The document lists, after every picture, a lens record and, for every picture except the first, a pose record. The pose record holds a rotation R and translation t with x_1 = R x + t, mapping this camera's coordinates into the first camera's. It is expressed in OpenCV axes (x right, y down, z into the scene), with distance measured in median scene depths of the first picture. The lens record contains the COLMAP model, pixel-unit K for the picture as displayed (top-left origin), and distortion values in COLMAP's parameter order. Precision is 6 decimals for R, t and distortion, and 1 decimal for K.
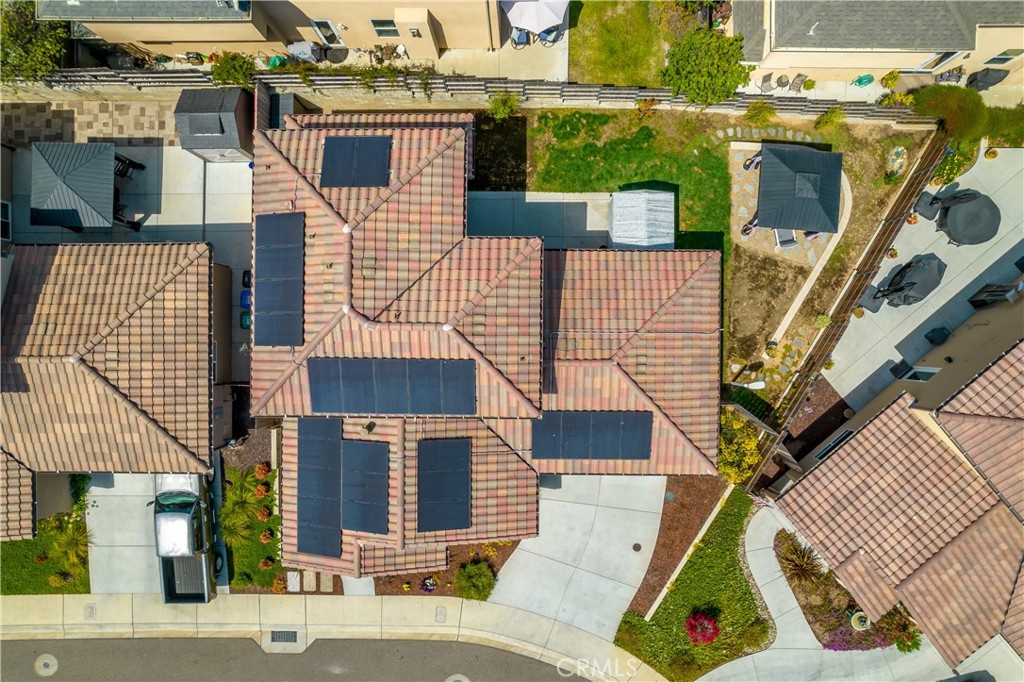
lens RADIAL K [[663.0, 0, 512.0], [0, 663.0, 341.0], [0, 0, 1]] dist [-0.065303, 0.045094]
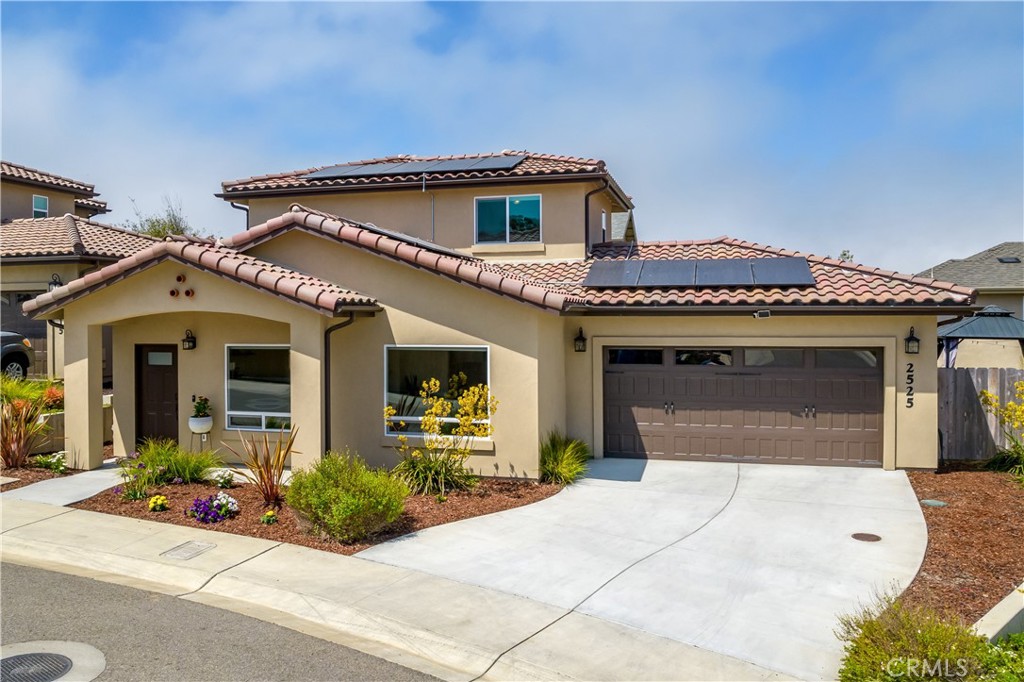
lens RADIAL K [[821.7, 0, 479.0], [0, 821.7, 315.4], [0, 0, 1]] dist [-0.051085, 0.001195]
pose [[0.962243, 0.023651, -0.271161, 0.113478], [-0.270979, -0.010657, -0.962526, 0.734780], [-0.025654, 0.999663, -0.003846, 0.894741]]
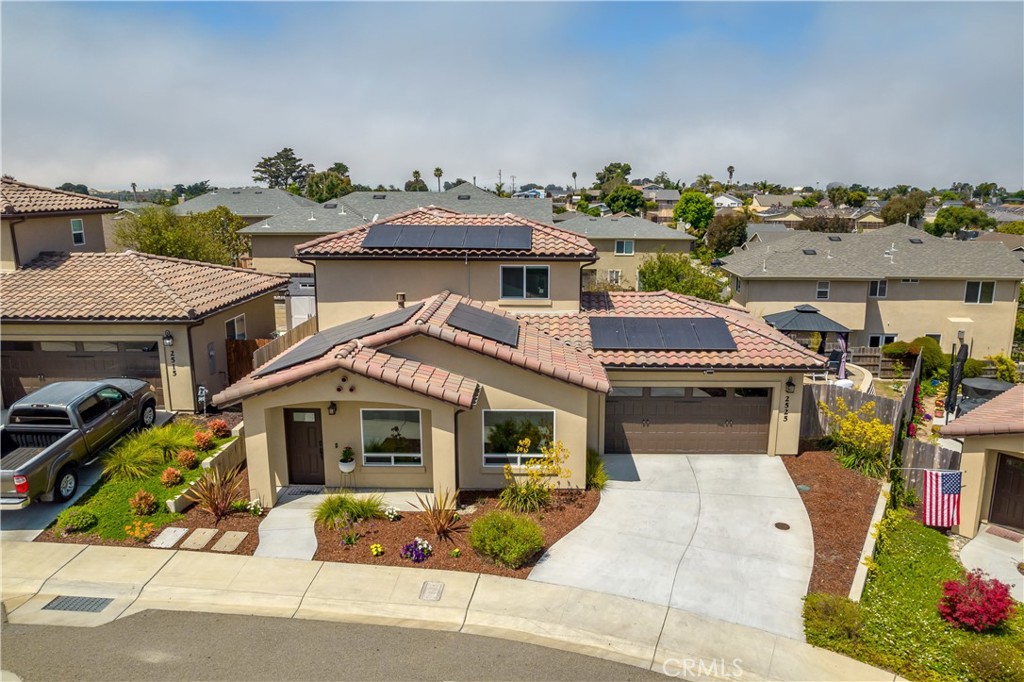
lens RADIAL K [[709.3, 0, 541.5], [0, 709.3, 322.2], [0, 0, 1]] dist [-0.067151, 0.046010]
pose [[0.999388, 0.031993, 0.014178, -0.041194], [0.008217, 0.179281, -0.983764, 0.896138], [-0.034016, 0.983277, 0.178909, 0.709332]]
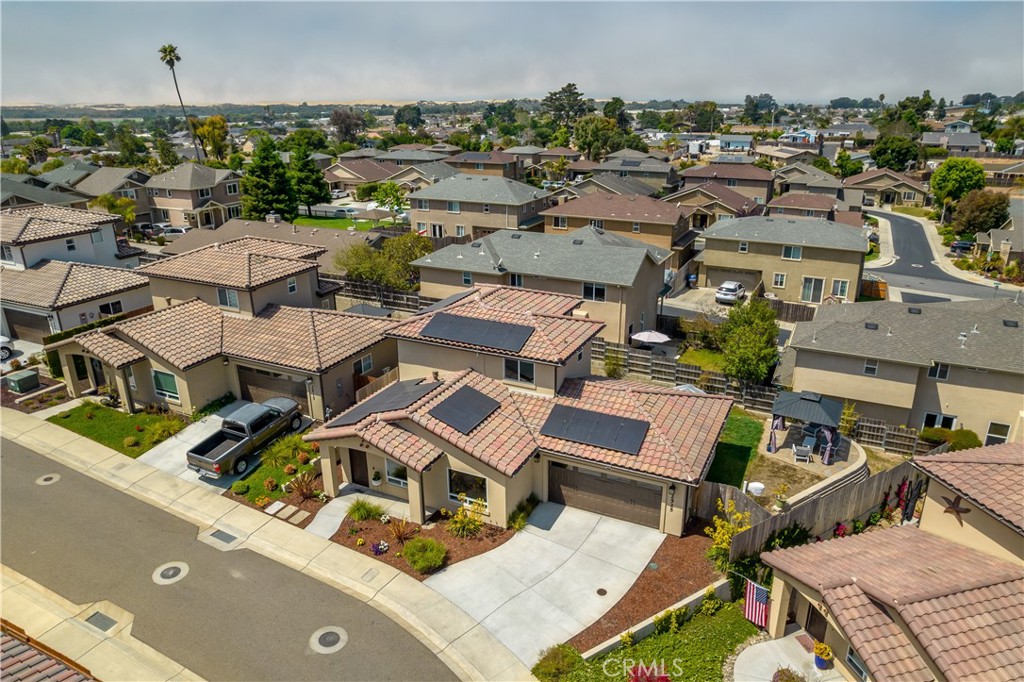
lens RADIAL K [[685.2, 0, 512.0], [0, 685.2, 341.0], [0, 0, 1]] dist [-0.048504, 0.000546]
pose [[0.899241, 0.168193, -0.403828, 0.390411], [-0.436975, 0.302216, -0.847182, 1.028095], [-0.020447, 0.938284, 0.345261, 0.372483]]
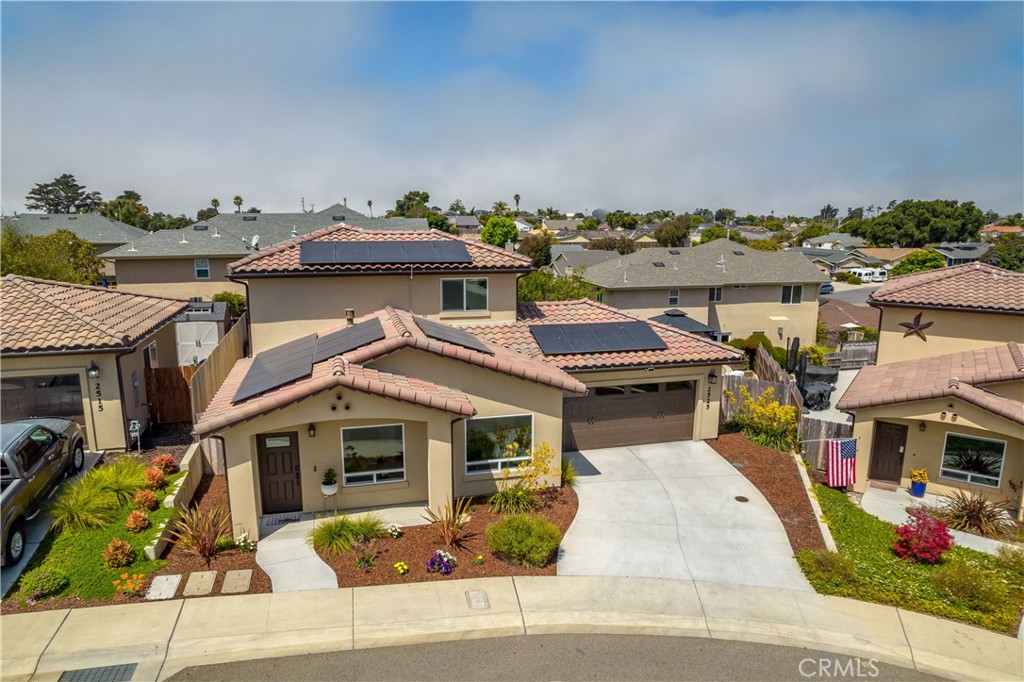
lens RADIAL K [[663.0, 0, 512.0], [0, 663.0, 341.0], [0, 0, 1]] dist [-0.065303, 0.045094]
pose [[0.962560, -0.019032, 0.270399, -0.212347], [0.269574, 0.171777, -0.947535, 0.852856], [-0.028415, 0.984952, 0.170476, 0.729441]]
